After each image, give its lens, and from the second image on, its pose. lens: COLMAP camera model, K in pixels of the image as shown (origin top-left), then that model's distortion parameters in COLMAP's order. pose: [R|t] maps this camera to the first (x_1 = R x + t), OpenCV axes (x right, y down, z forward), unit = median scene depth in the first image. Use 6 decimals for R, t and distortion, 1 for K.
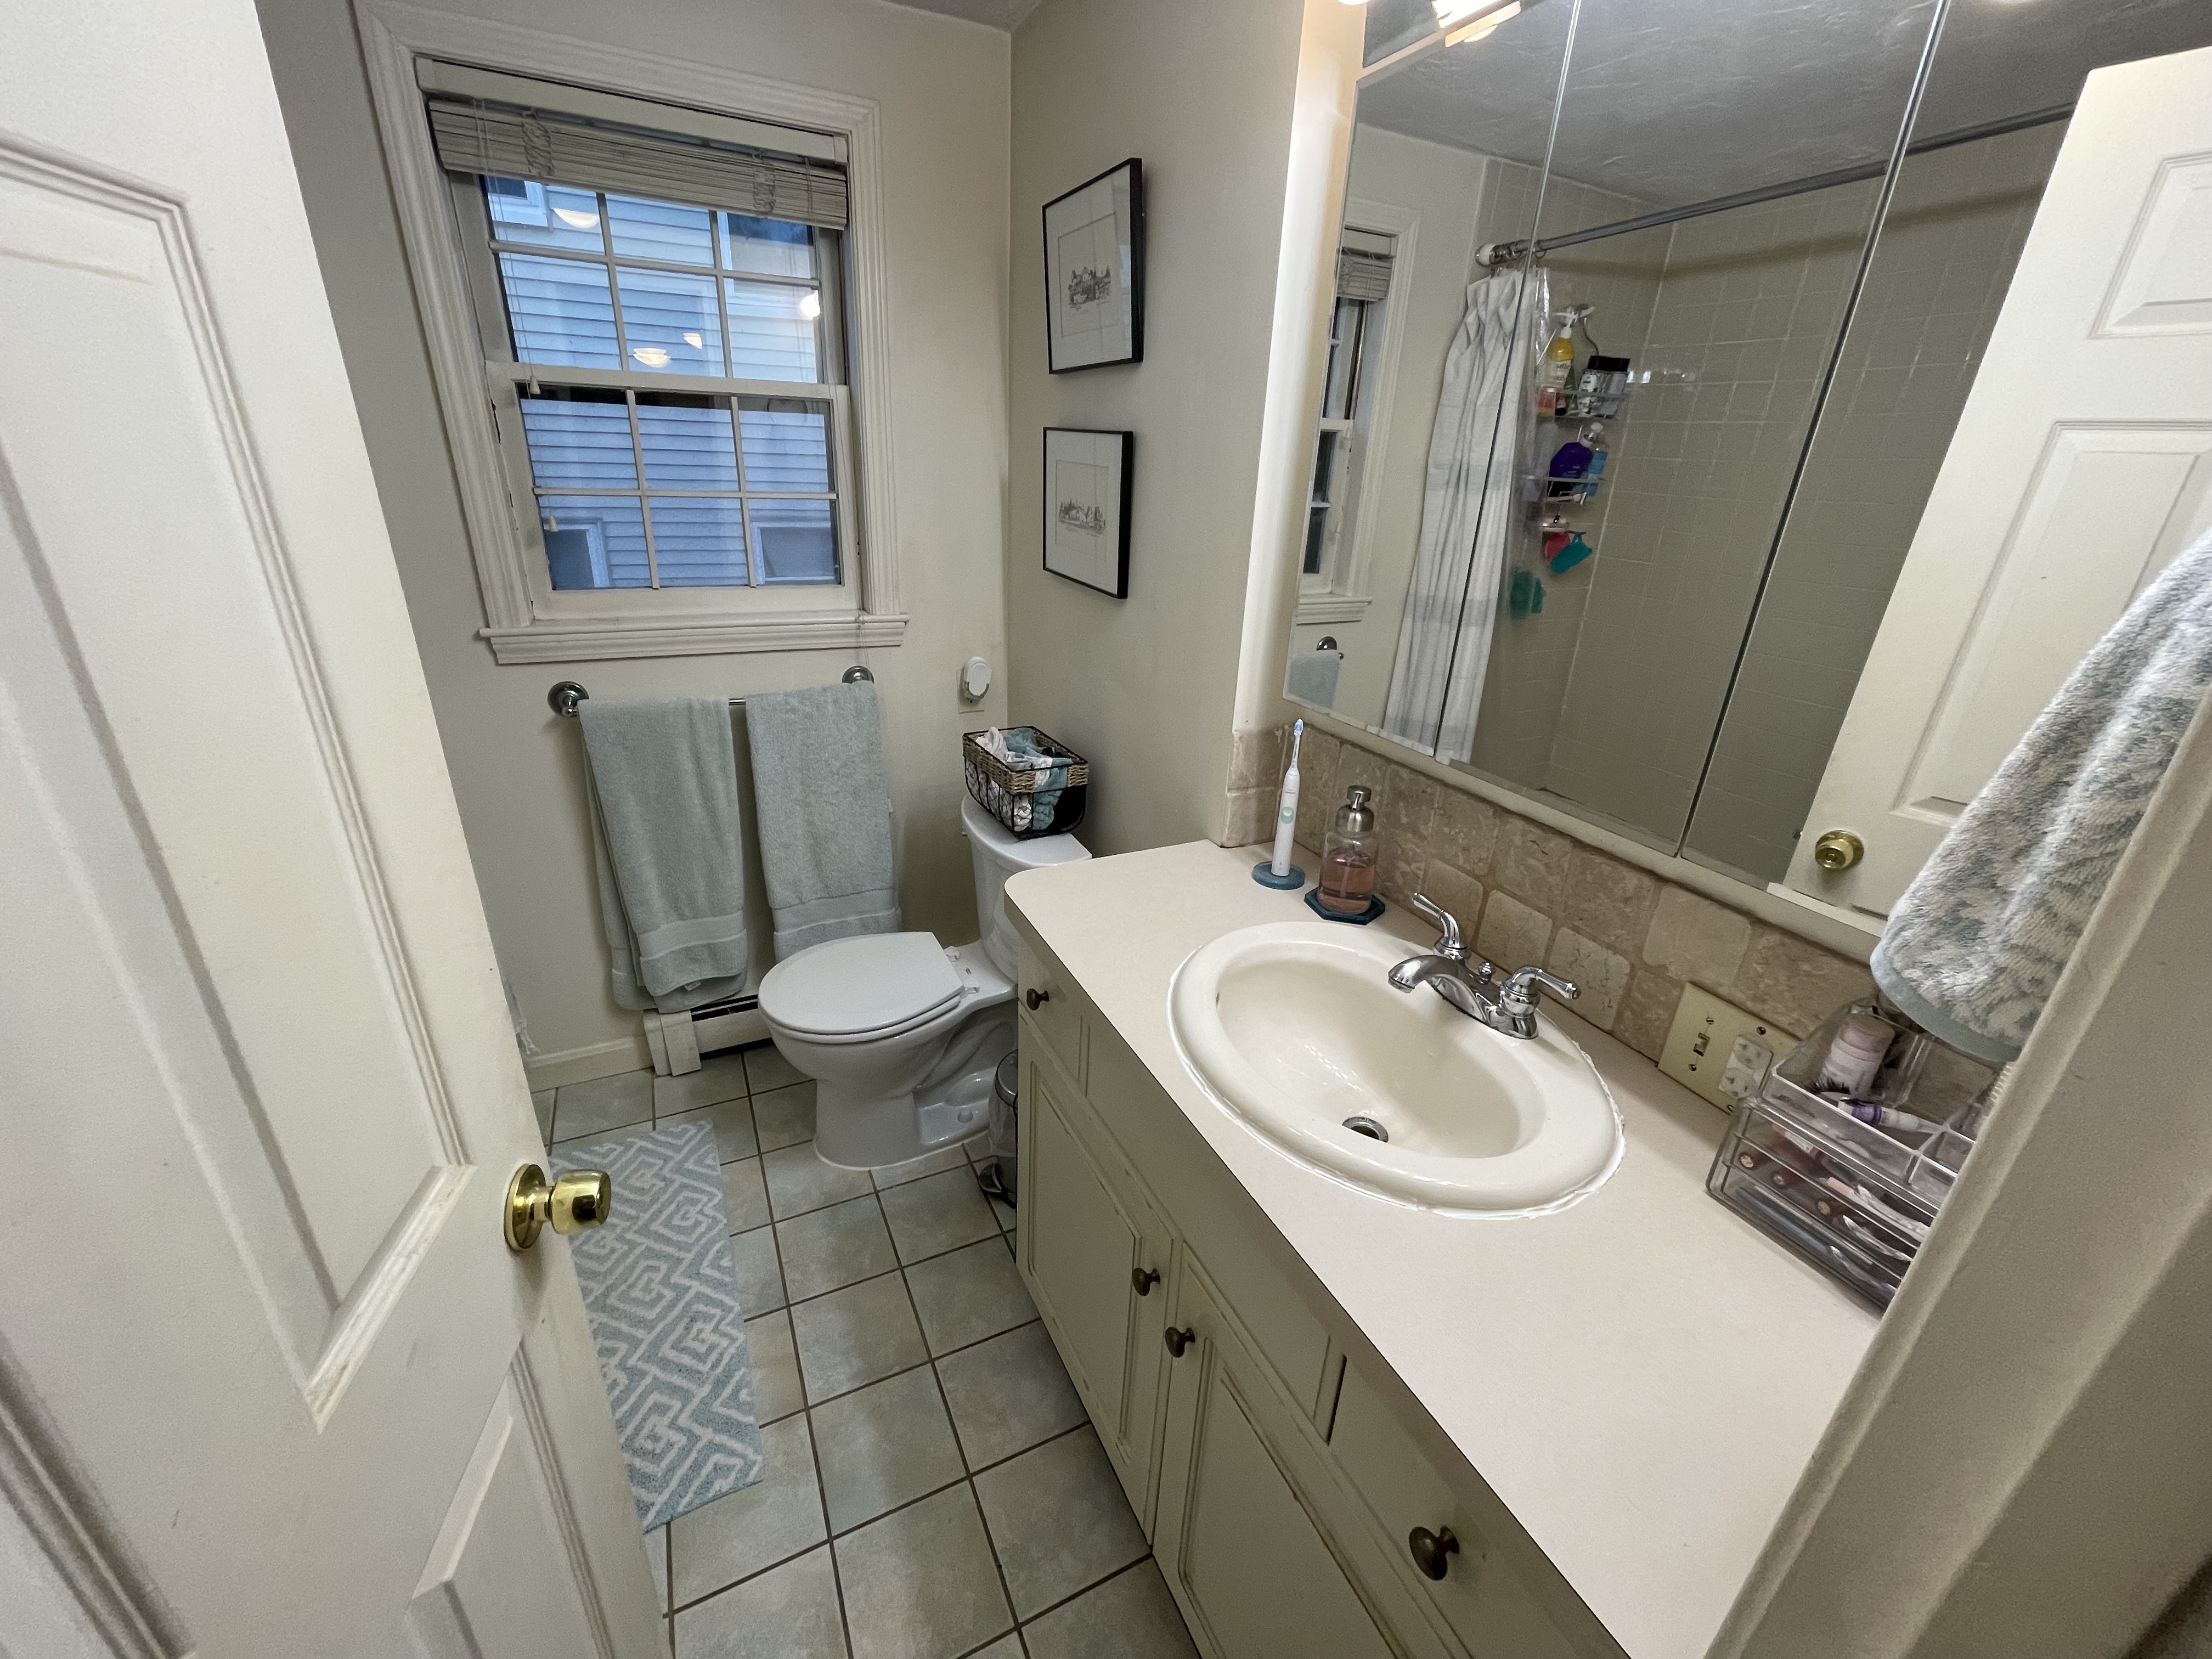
lens RADIAL K [[891.9, 0, 1104.8], [0, 891.9, 828.7], [0, 0, 1]] dist [-0.003576, 0.000383]
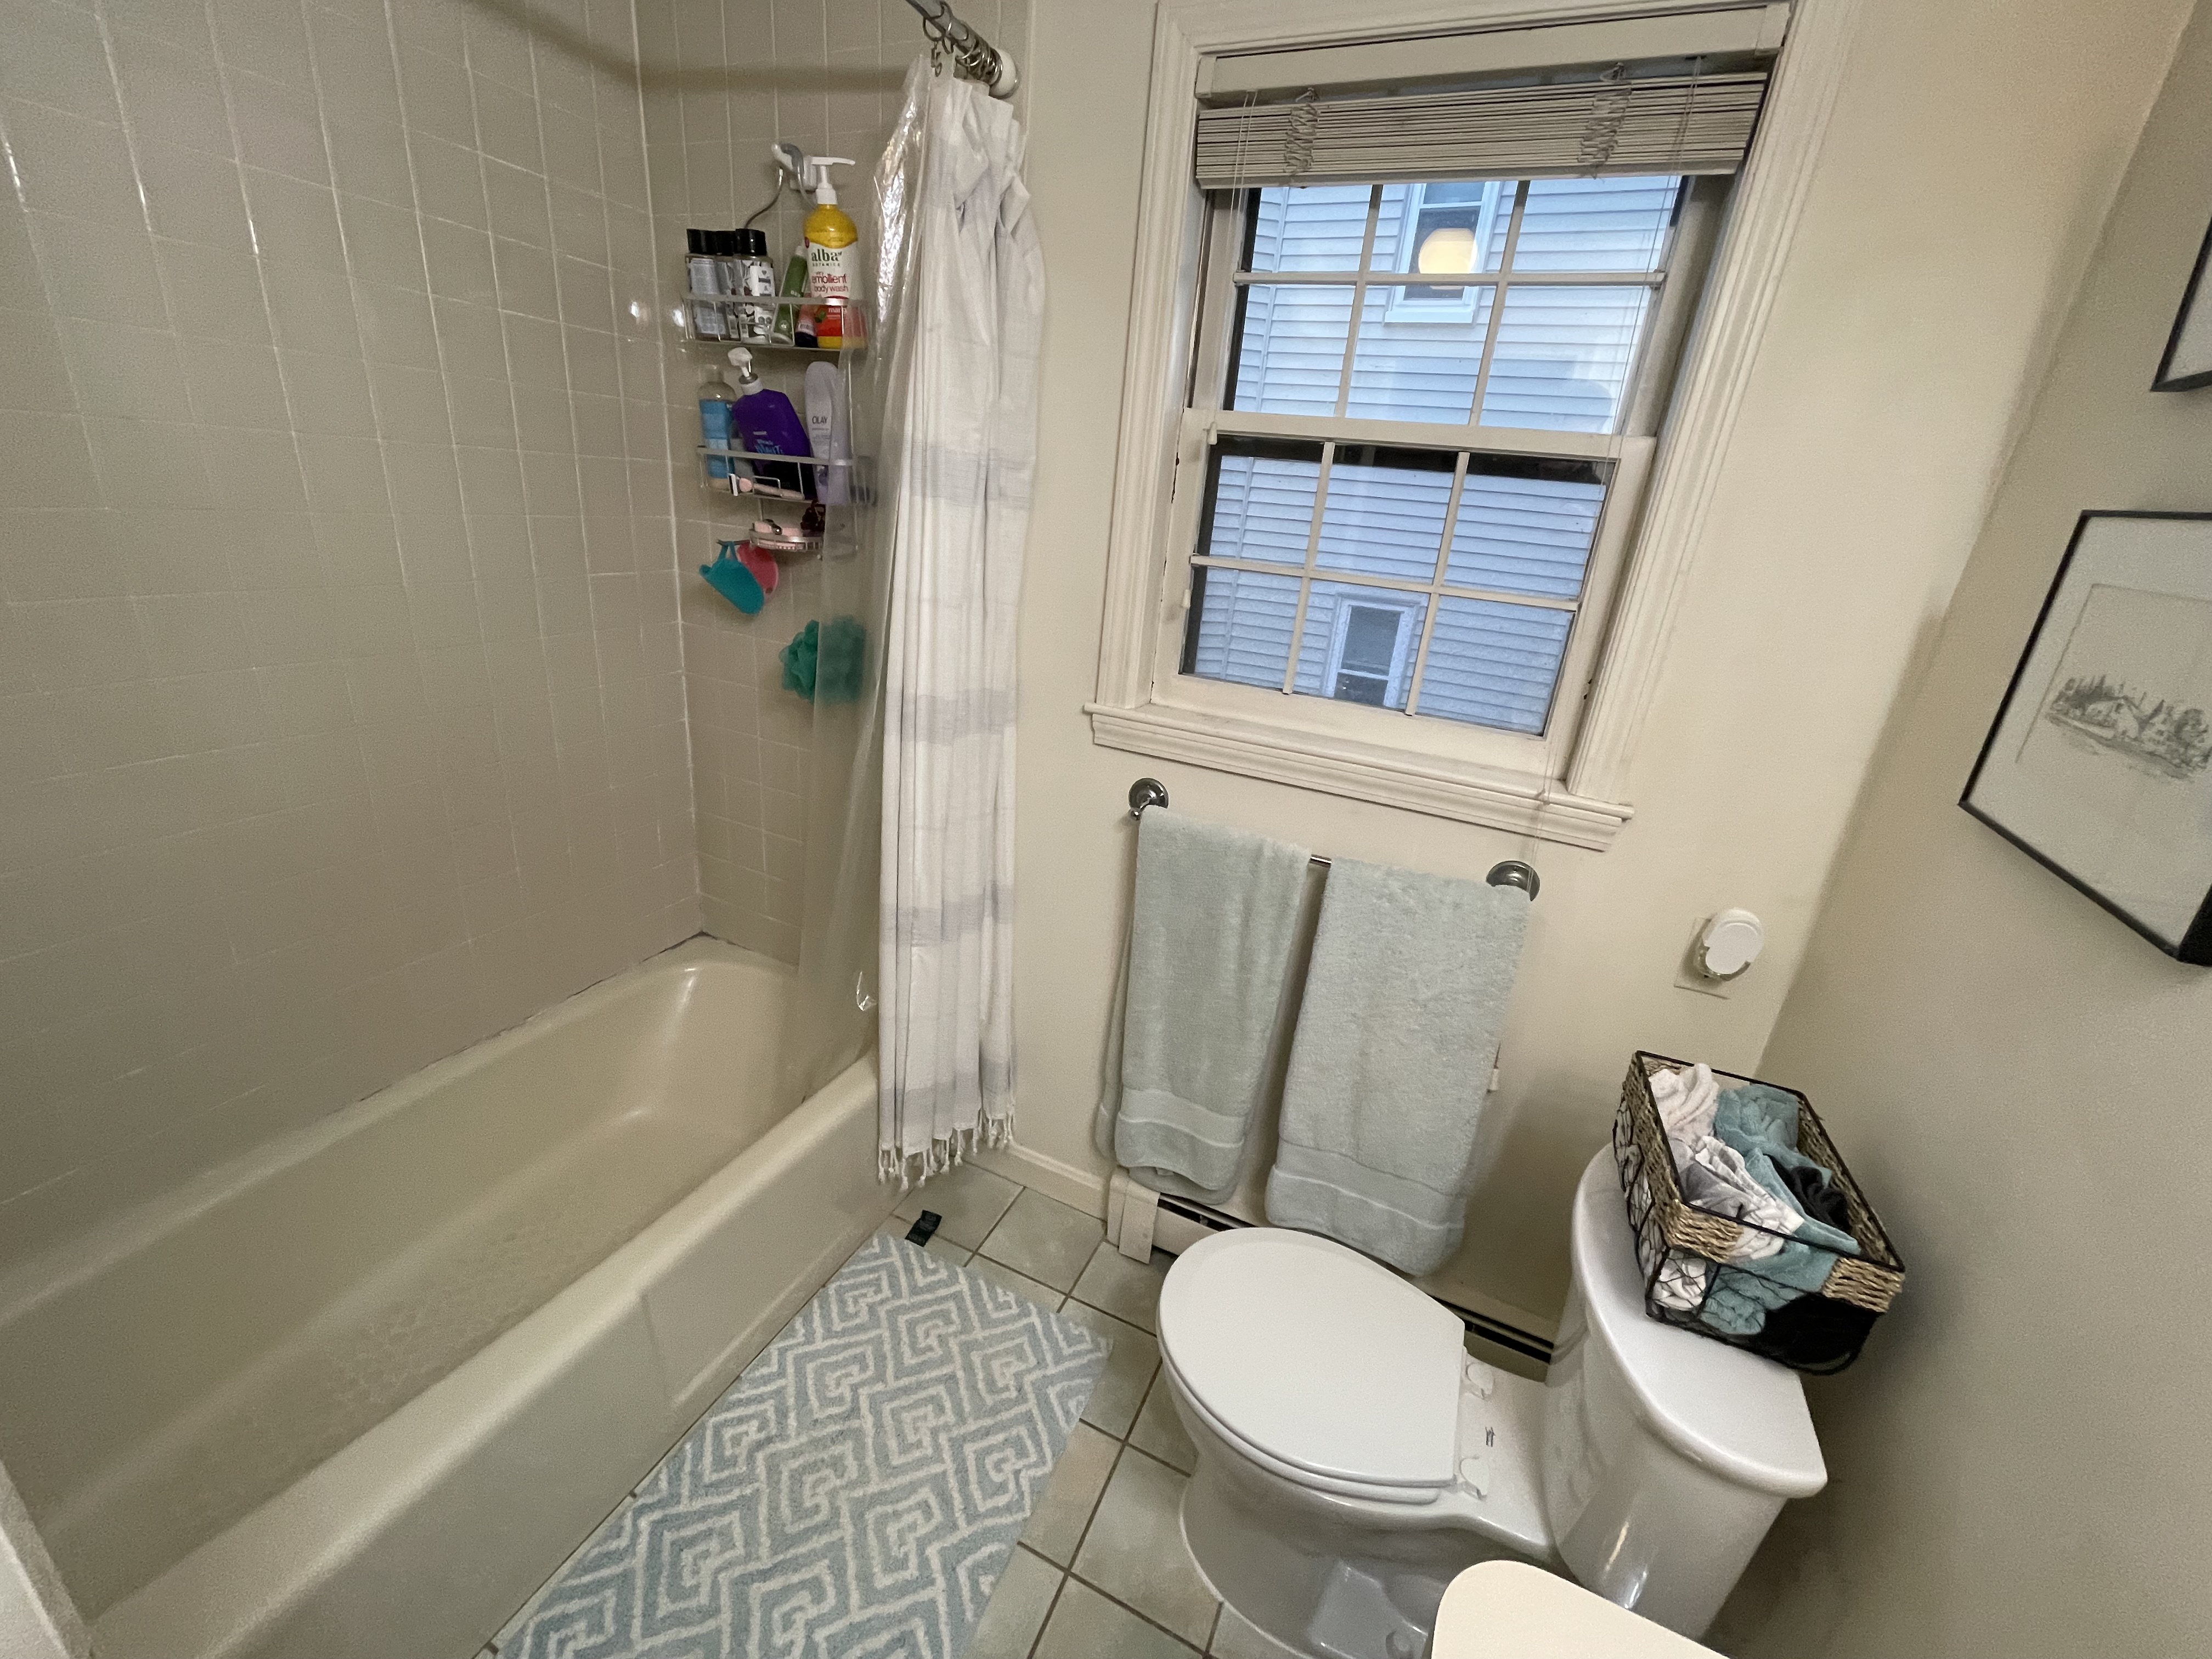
lens RADIAL K [[891.9, 0, 1102.6], [0, 891.9, 820.3], [0, 0, 1]] dist [-0.003576, 0.000383]
pose [[0.630354, 0.282342, -0.723144, -0.013427], [-0.356106, 0.932894, 0.053823, -0.152604], [0.689813, 0.223589, 0.688597, 0.384502]]
